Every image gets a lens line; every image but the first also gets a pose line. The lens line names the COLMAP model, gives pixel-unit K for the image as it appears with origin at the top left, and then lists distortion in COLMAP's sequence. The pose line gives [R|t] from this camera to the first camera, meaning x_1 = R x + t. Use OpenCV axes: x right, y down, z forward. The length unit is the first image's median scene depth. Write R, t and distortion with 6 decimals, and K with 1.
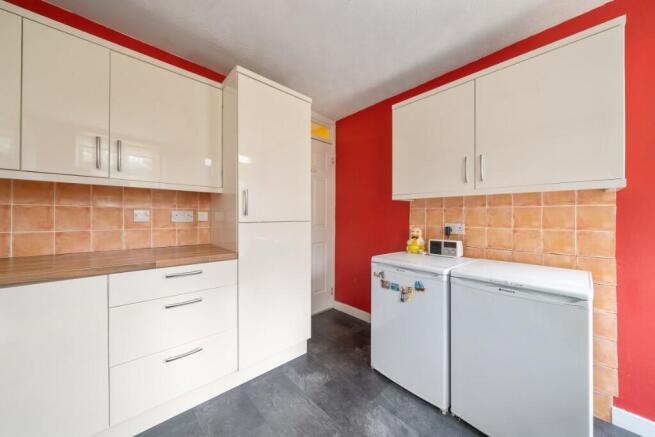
lens RADIAL K [[223.0, 0, 327.0], [0, 223.0, 216.3], [0, 0, 1]] dist [-0.003640, -0.000661]
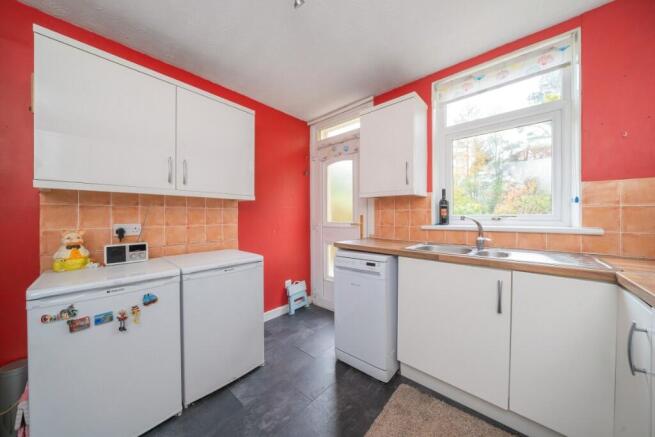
lens RADIAL K [[223.0, 0, 325.1], [0, 223.0, 216.1], [0, 0, 1]] dist [-0.003640, -0.000661]
pose [[-0.098503, -0.003297, 0.995131, -0.433036], [-0.002240, 0.999993, 0.003091, -0.002474], [-0.995134, -0.001925, -0.098510, 0.378673]]
